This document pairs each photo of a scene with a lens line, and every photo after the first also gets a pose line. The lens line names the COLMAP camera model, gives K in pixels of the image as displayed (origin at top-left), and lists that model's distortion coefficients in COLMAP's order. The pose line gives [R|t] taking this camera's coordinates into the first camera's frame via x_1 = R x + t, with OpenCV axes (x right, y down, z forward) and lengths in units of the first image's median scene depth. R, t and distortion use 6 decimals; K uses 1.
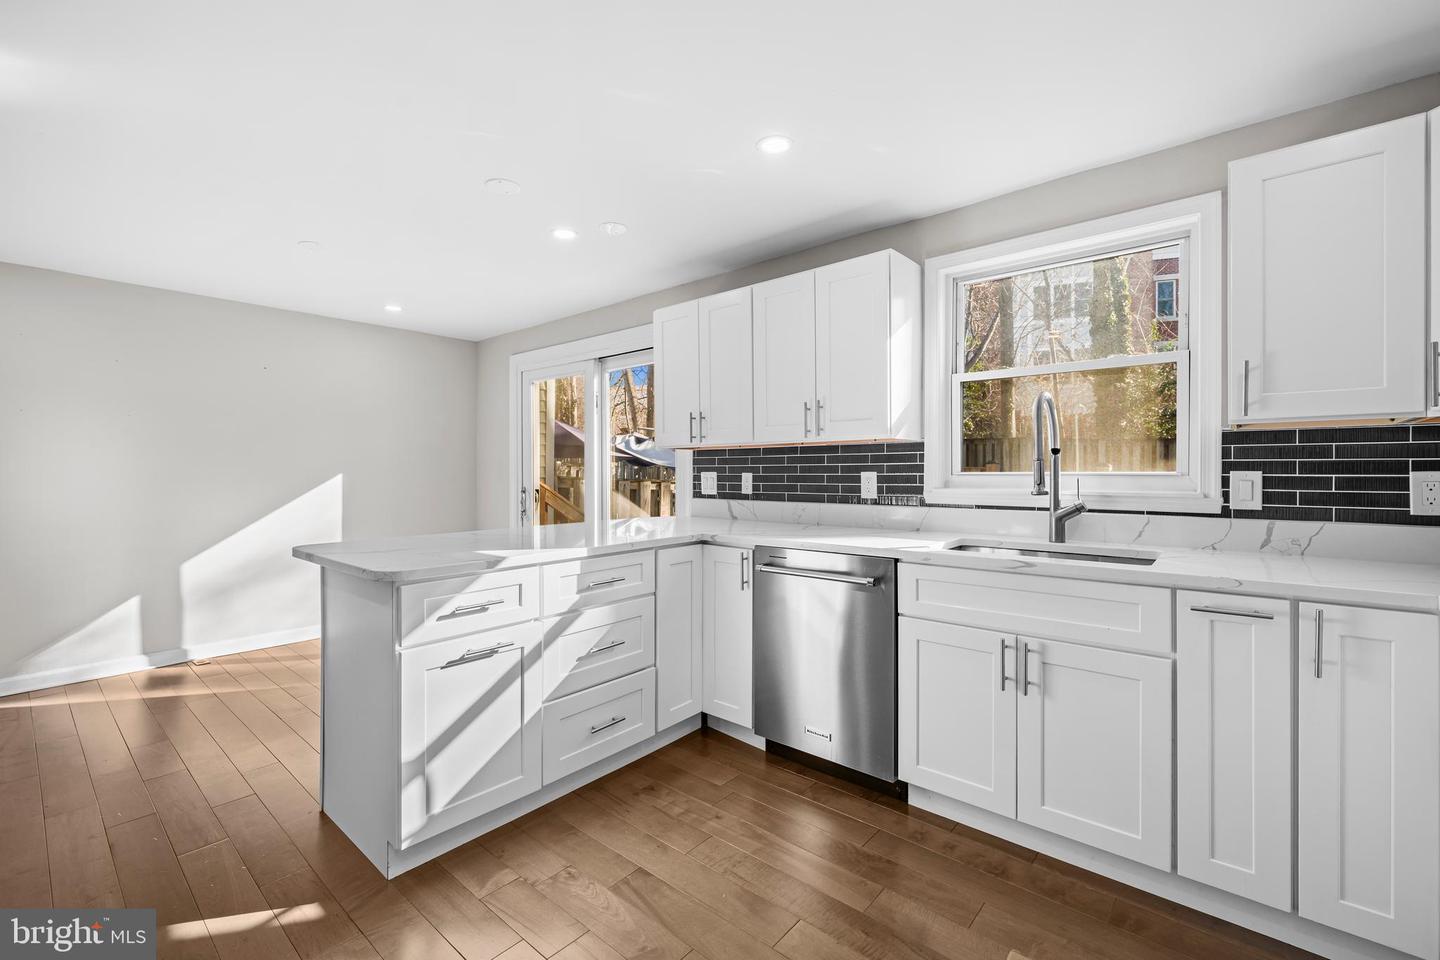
lens RADIAL K [[617.4, 0, 712.8], [0, 617.4, 470.2], [0, 0, 1]] dist [0.002111, 0.000208]
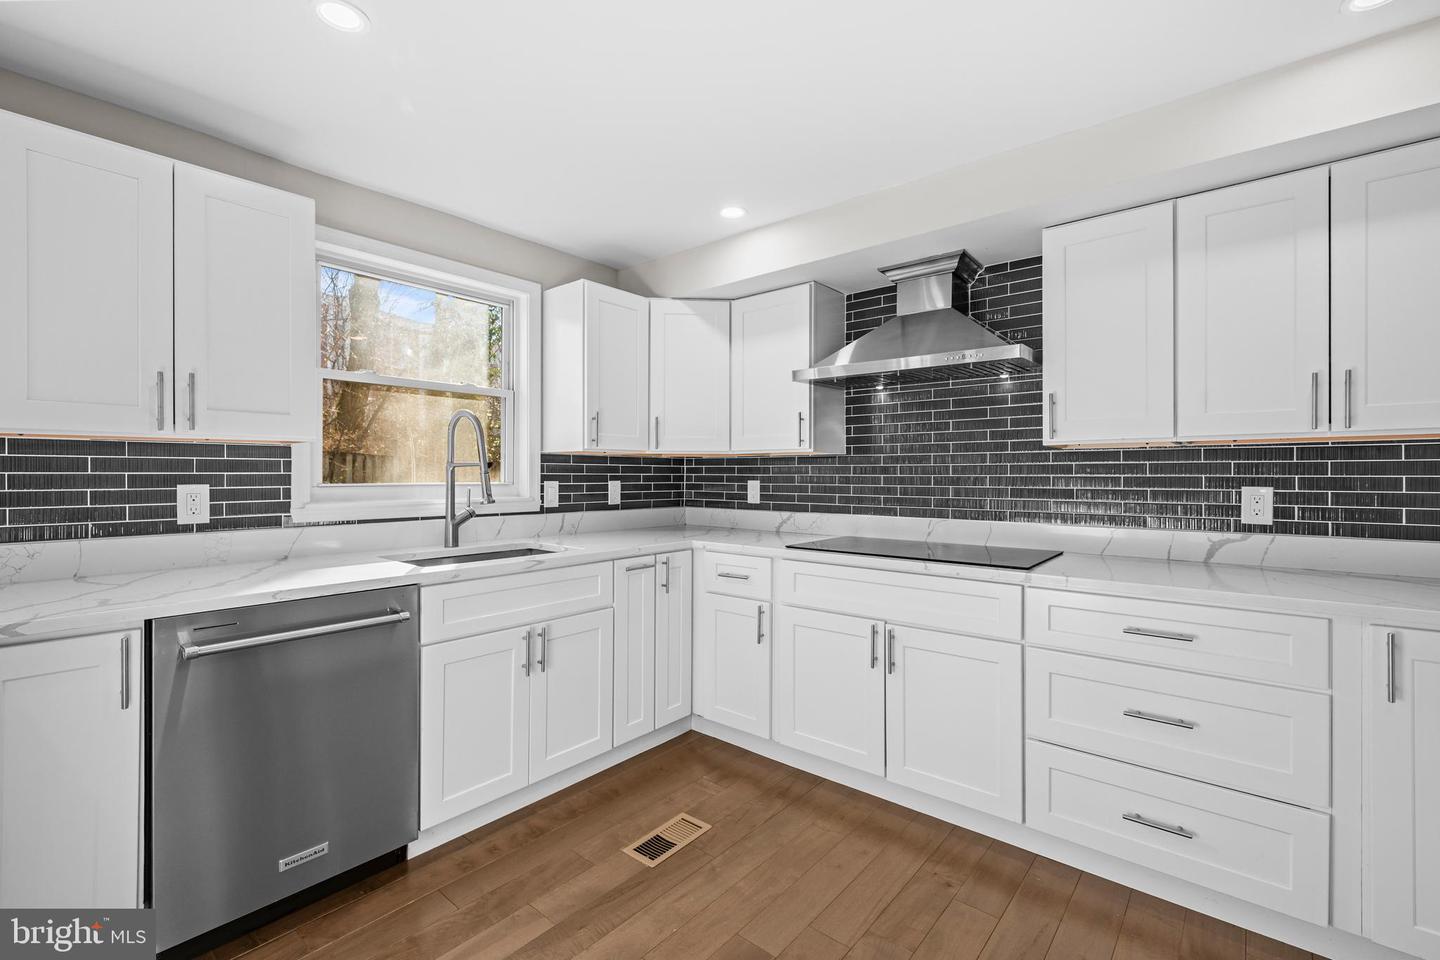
lens RADIAL K [[629.8, 0, 720.0], [0, 629.8, 480.0], [0, 0, 1]] dist [0.000800, 0.000283]
pose [[-0.020869, 0.000646, 0.999782, -0.561540], [0.006049, 0.999982, -0.000520, 0.001733], [-0.999764, 0.006037, -0.020872, 0.544605]]
